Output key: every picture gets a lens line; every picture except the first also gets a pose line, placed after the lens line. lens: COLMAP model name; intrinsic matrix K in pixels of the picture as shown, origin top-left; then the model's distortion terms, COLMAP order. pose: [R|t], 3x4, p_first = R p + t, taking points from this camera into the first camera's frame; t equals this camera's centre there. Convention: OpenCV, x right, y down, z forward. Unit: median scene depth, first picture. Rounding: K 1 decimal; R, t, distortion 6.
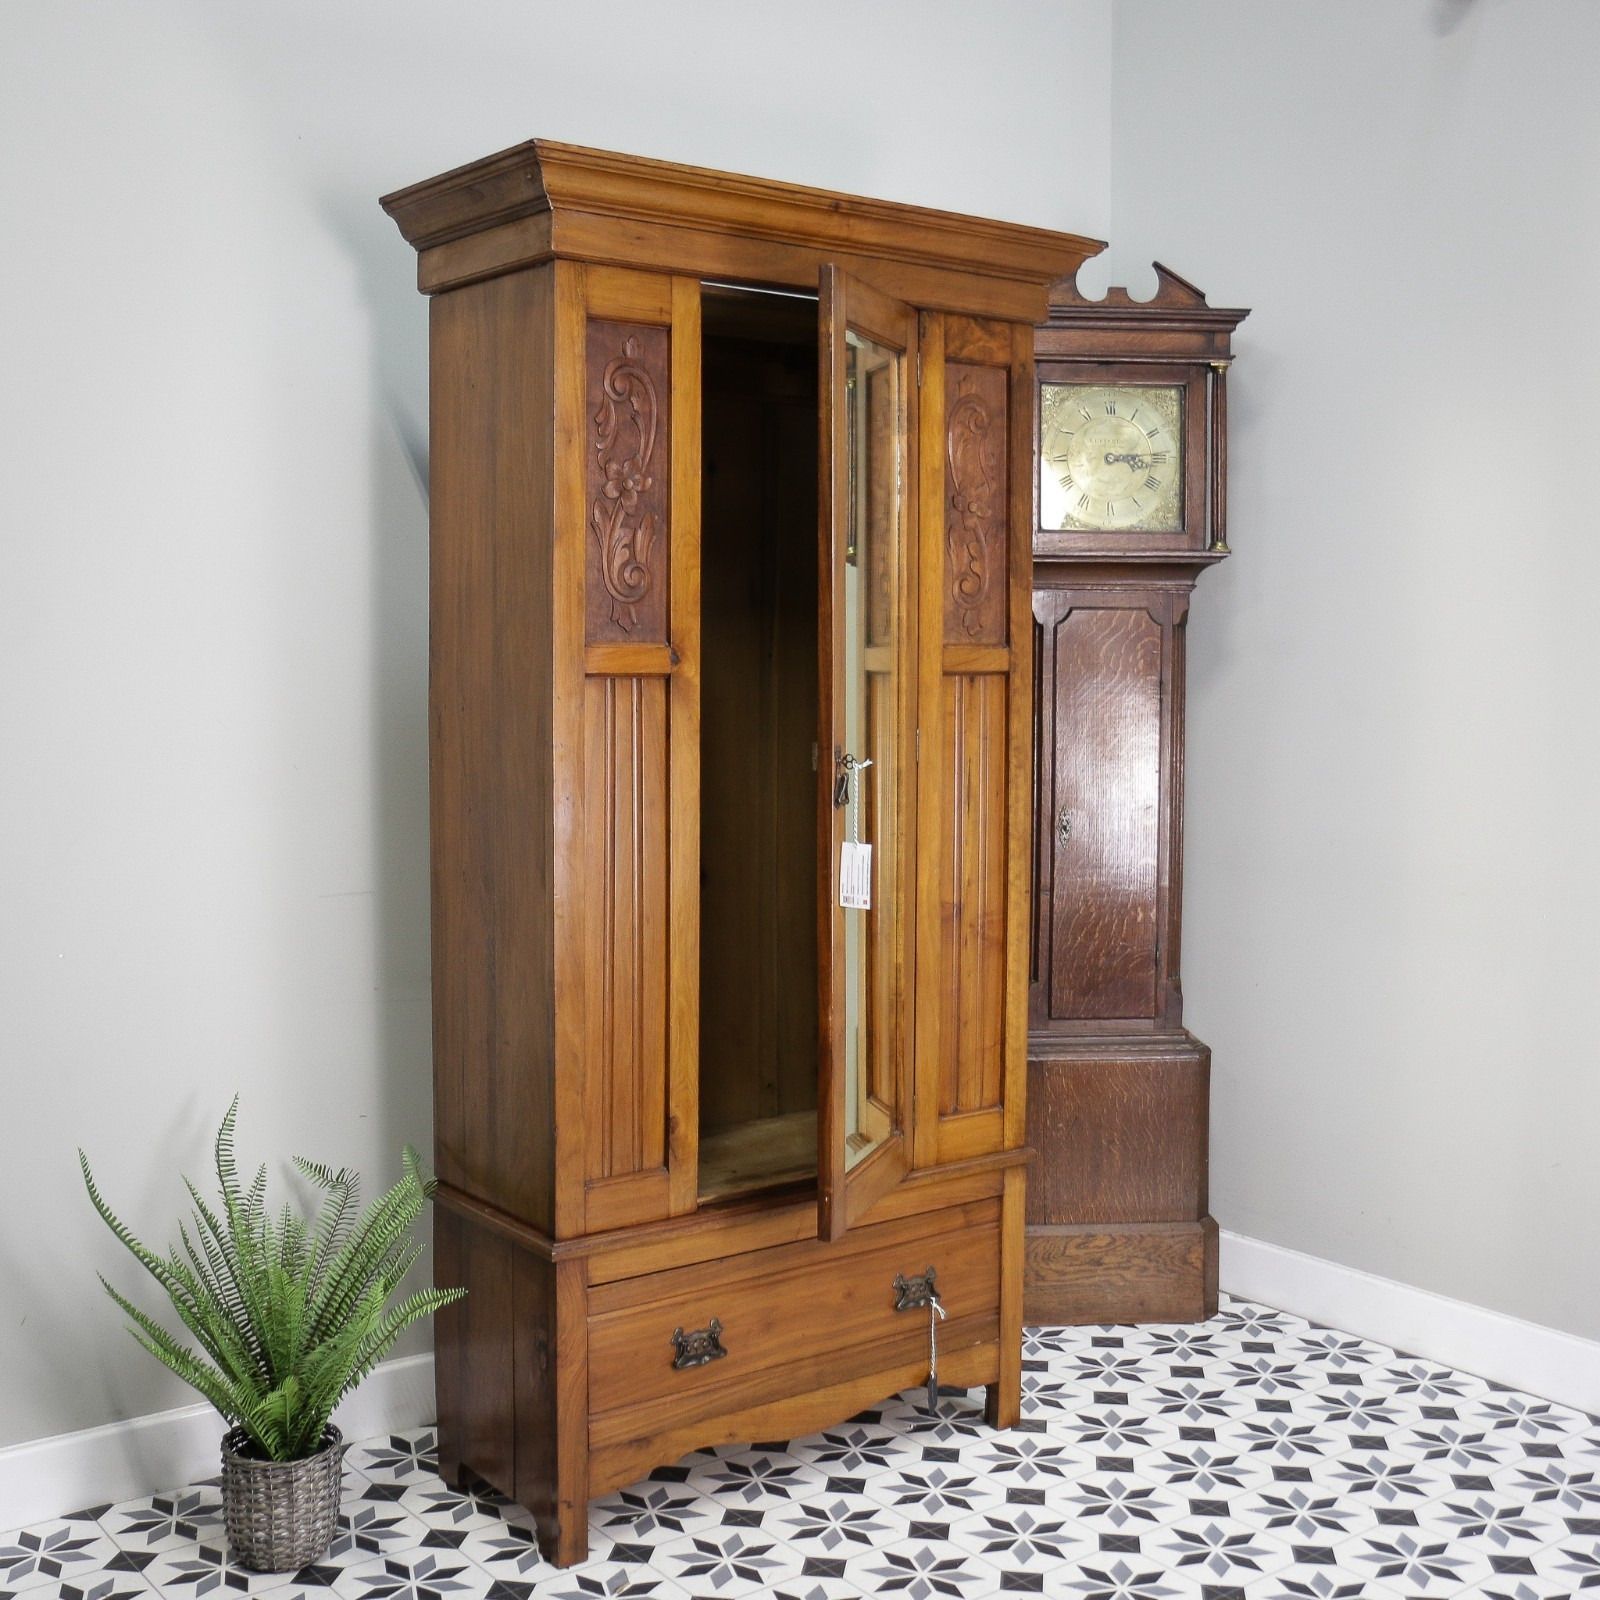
lens RADIAL K [[1890.6, 0, 720.9], [0, 1890.6, 765.9], [0, 0, 1]] dist [-0.064286, 0.000000]
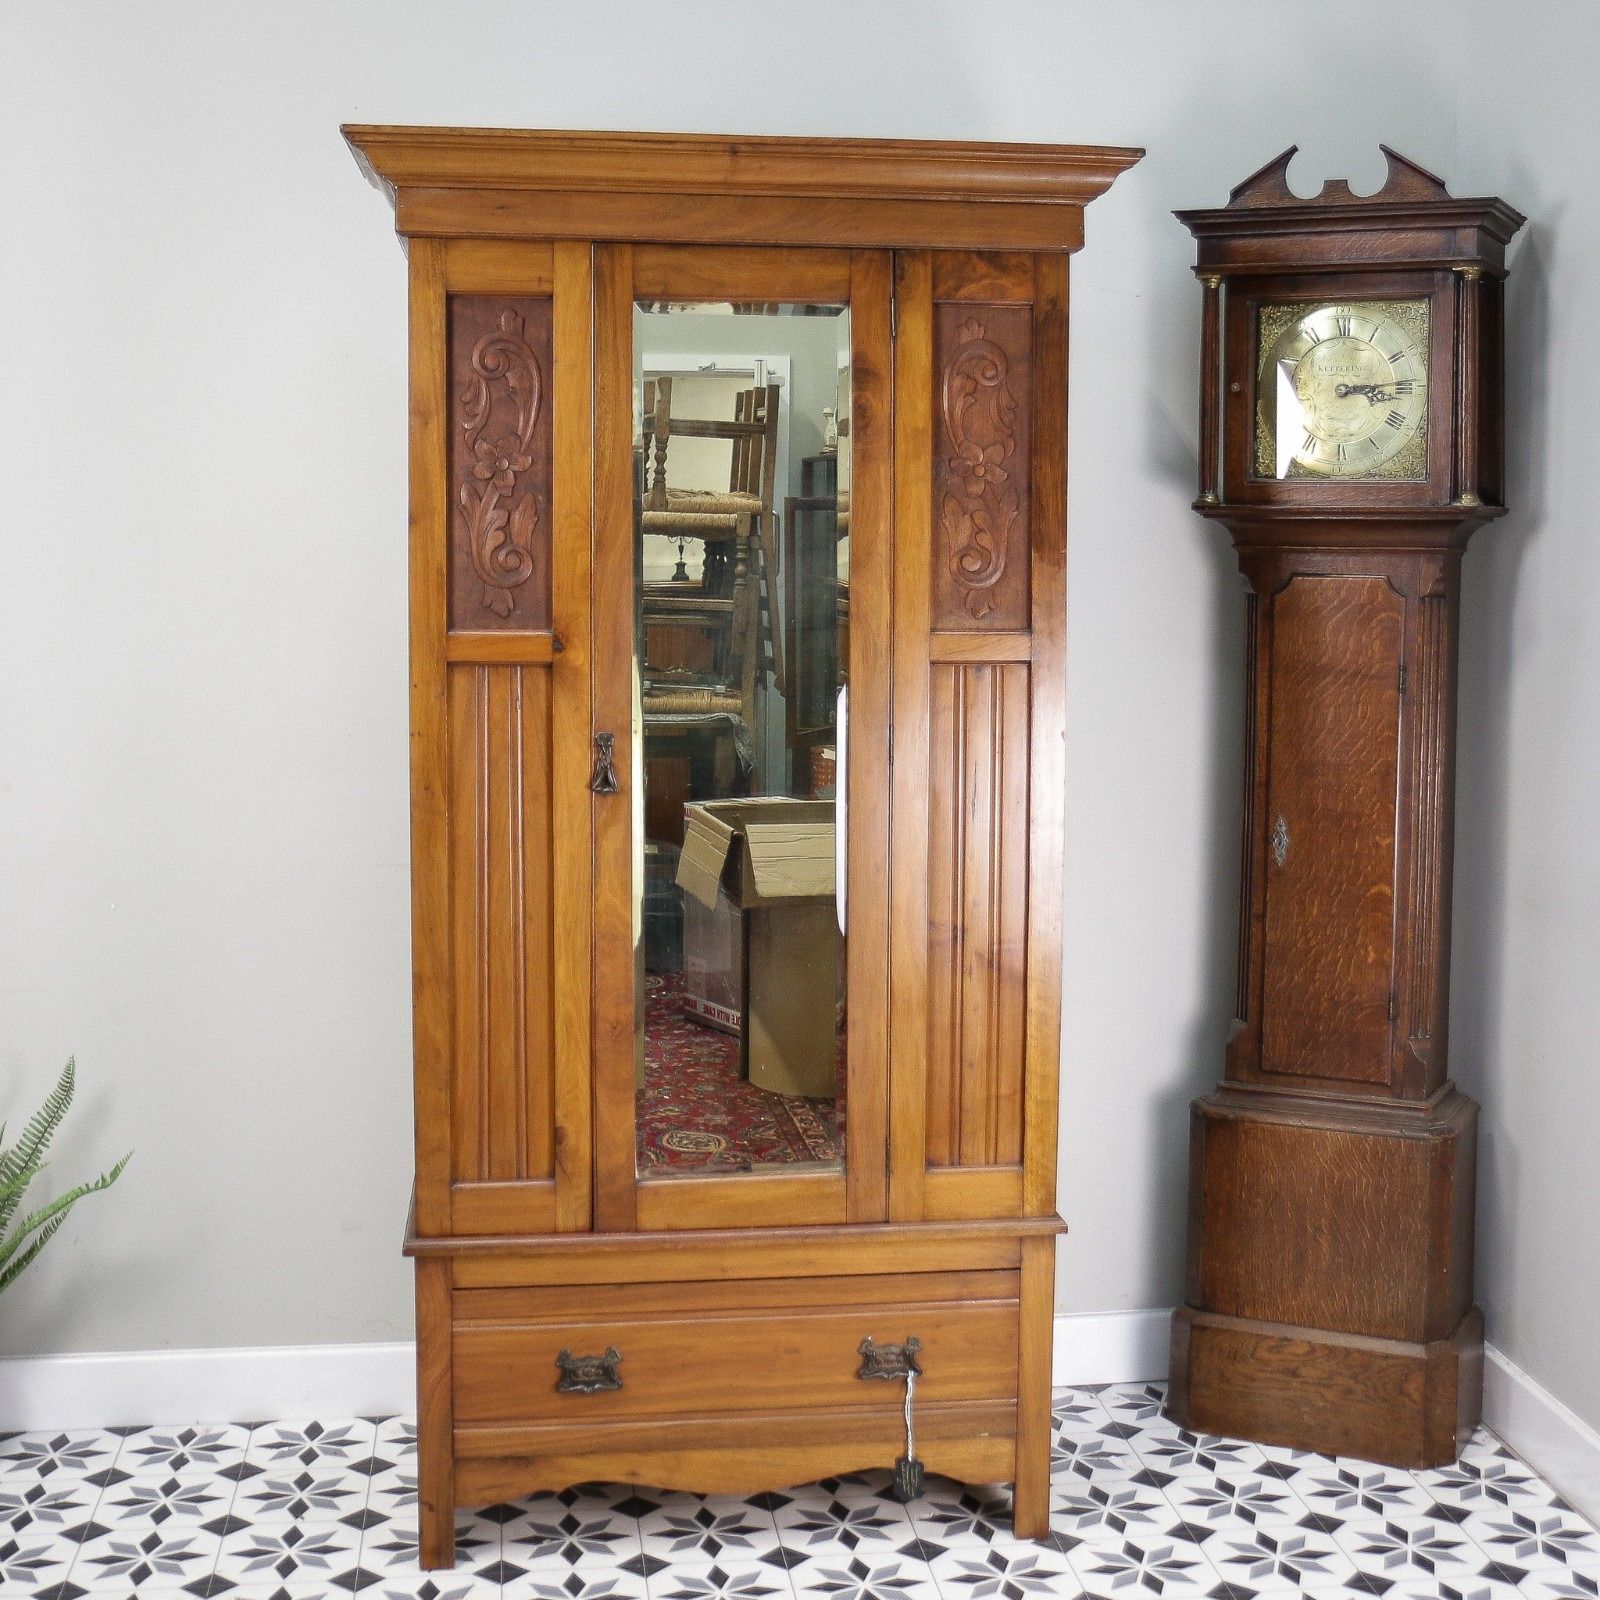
lens RADIAL K [[2231.7, 0, 841.4], [0, 2231.7, 701.9], [0, 0, 1]] dist [-0.059174, 0.000000]
pose [[0.890719, 0.039172, -0.452864, 0.539870], [-0.033086, 0.999224, 0.021356, -0.050721], [0.453349, -0.004038, 0.891324, 0.059992]]
